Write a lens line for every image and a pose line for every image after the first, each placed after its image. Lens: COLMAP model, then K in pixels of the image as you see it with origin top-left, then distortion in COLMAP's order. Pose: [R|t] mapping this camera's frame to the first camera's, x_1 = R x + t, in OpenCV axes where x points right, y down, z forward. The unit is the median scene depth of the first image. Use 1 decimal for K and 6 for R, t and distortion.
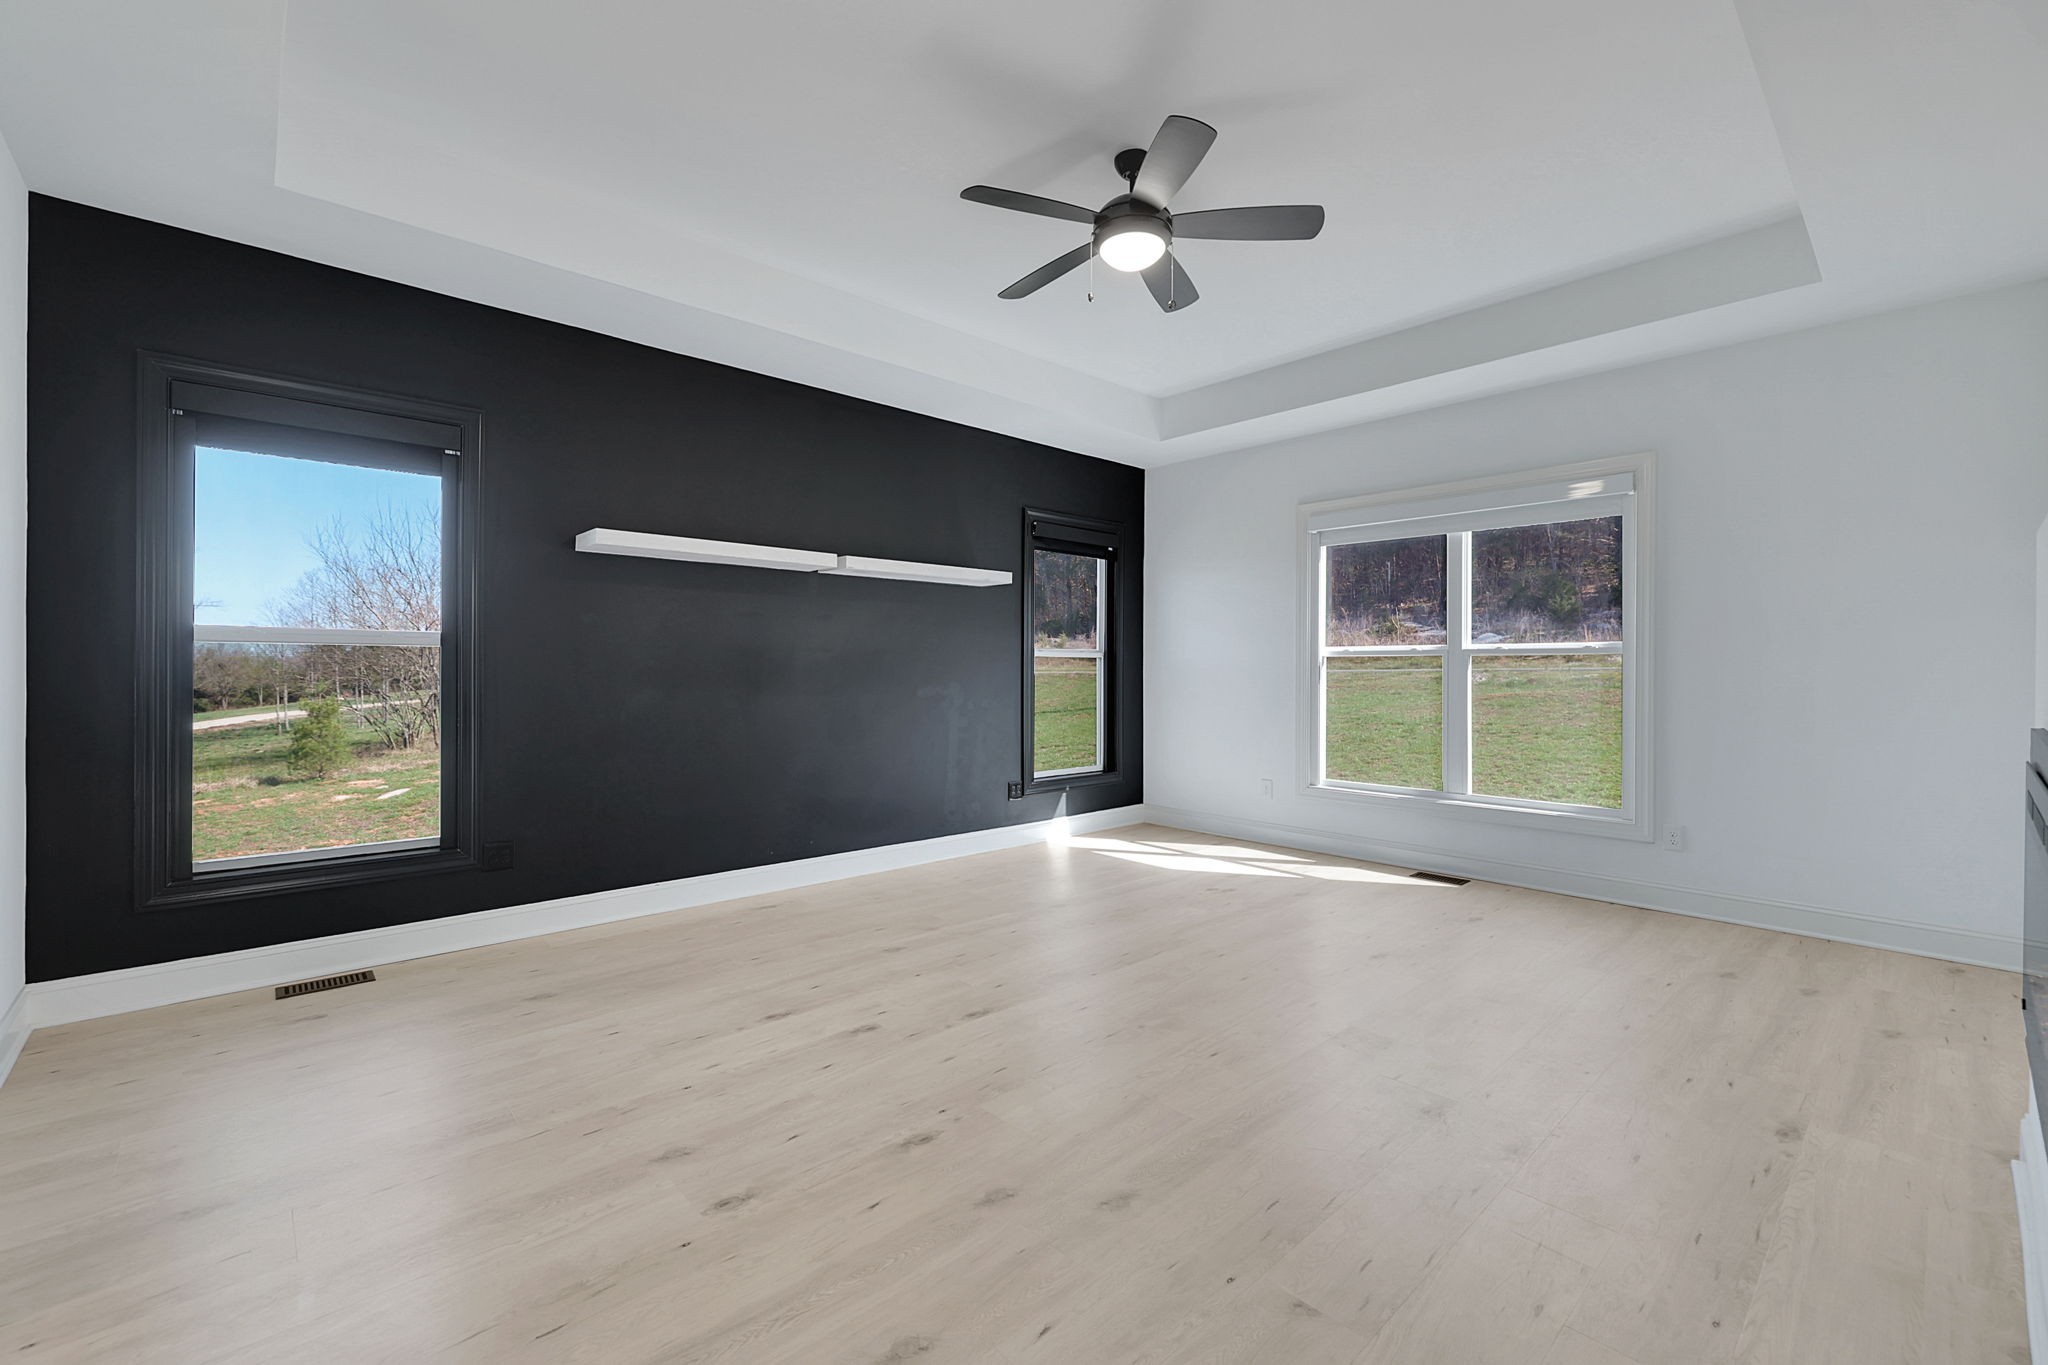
lens RADIAL K [[858.4, 0, 1014.3], [0, 858.4, 672.3], [0, 0, 1]] dist [-0.002194, 0.000010]
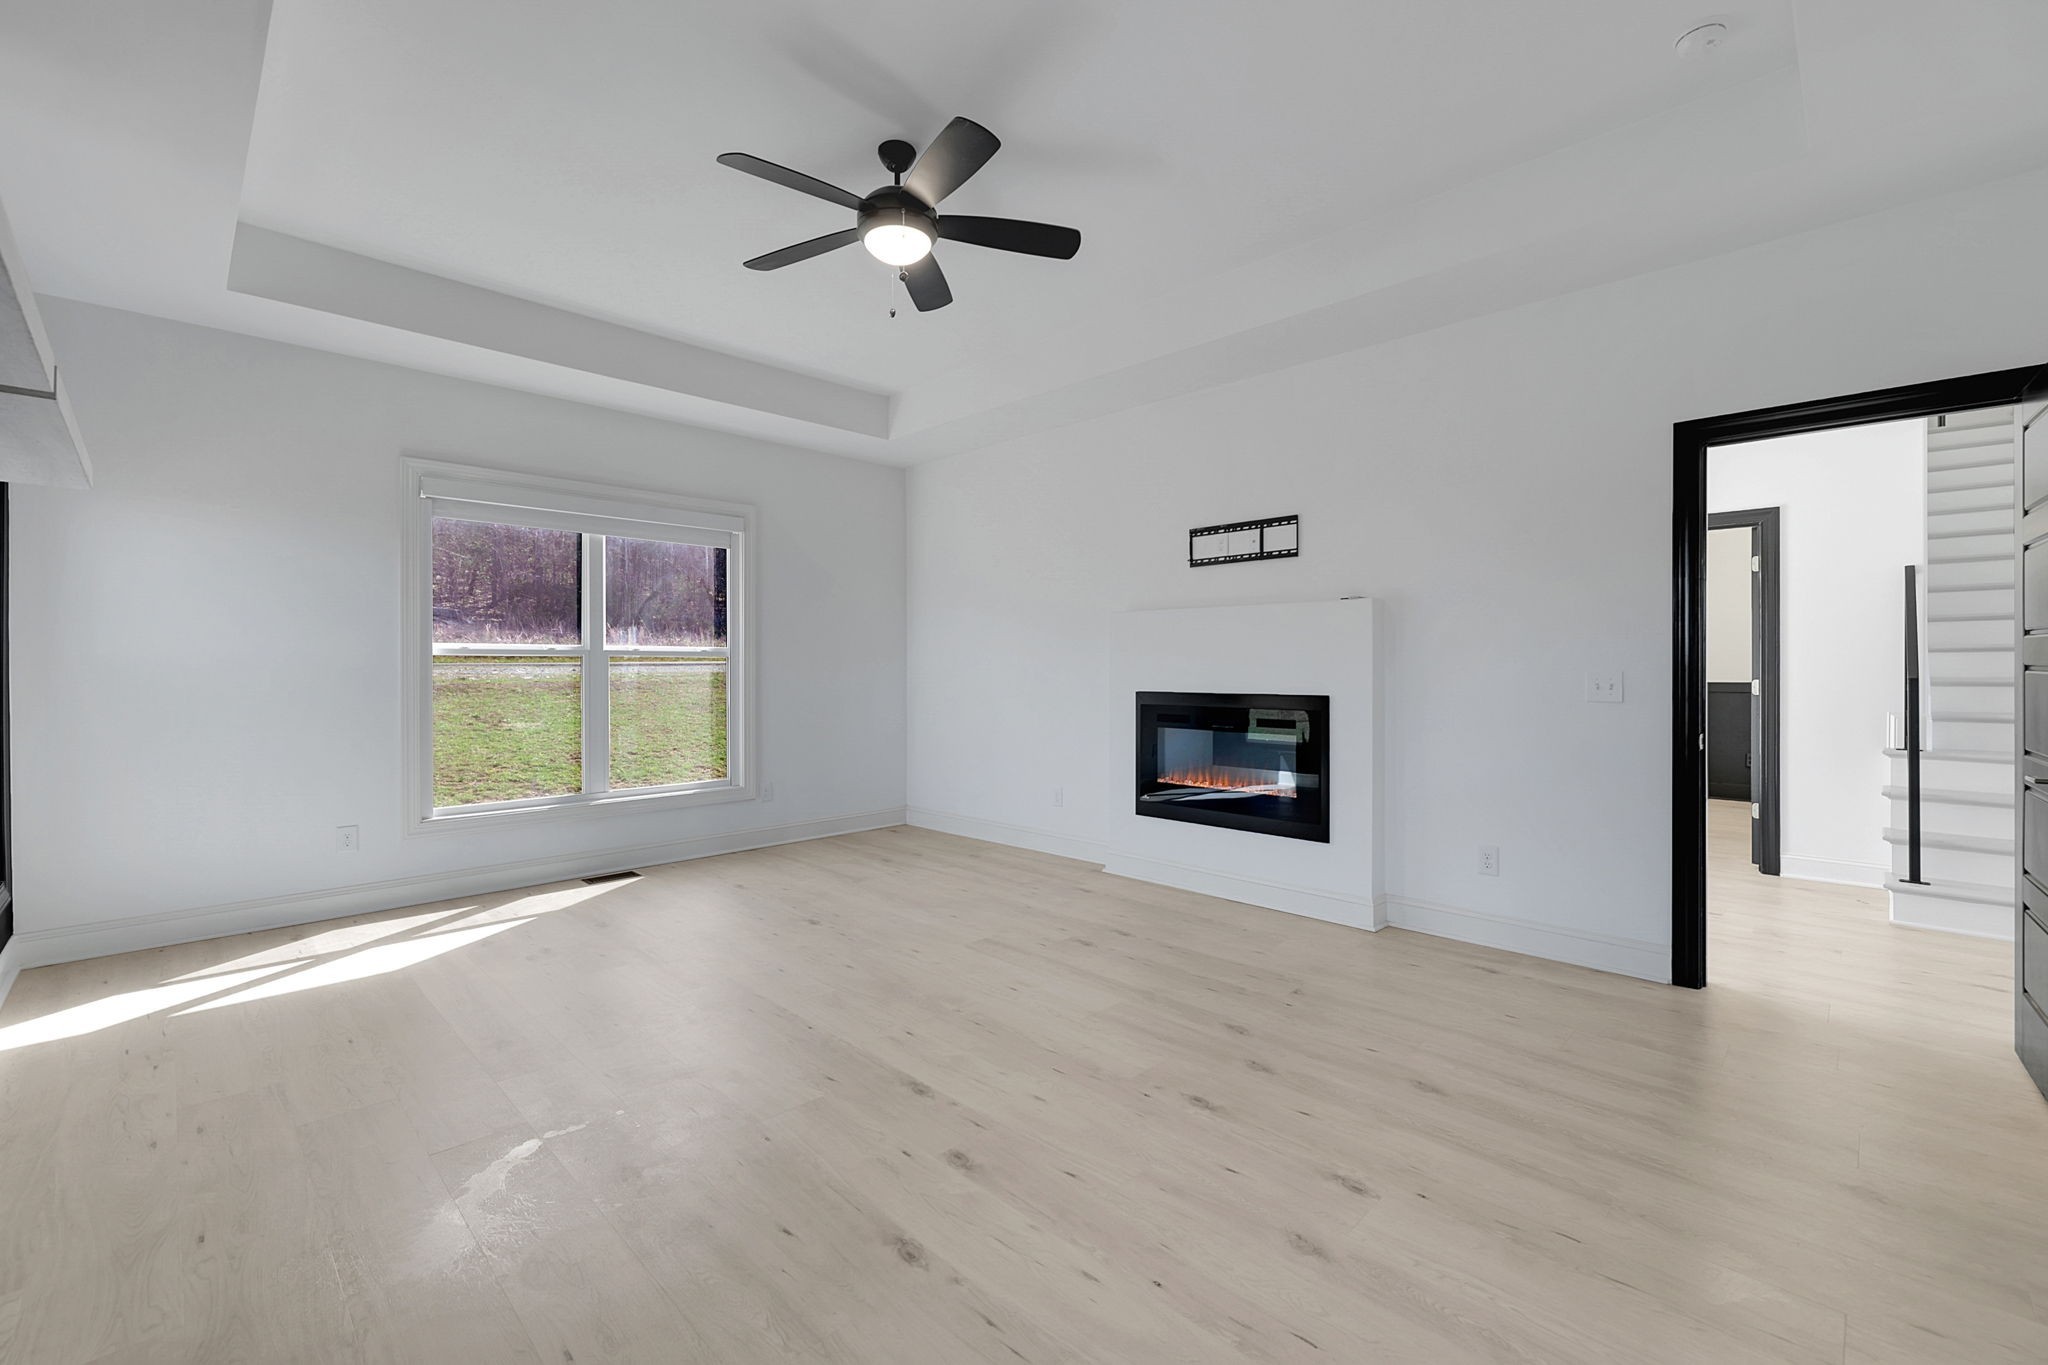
lens RADIAL K [[858.4, 0, 1014.2], [0, 858.4, 670.6], [0, 0, 1]] dist [-0.002194, 0.000010]
pose [[-0.045323, -0.006874, 0.998949, -0.998184], [0.006794, 0.999951, 0.007189, -0.013370], [-0.998949, 0.007113, -0.045274, 1.075502]]
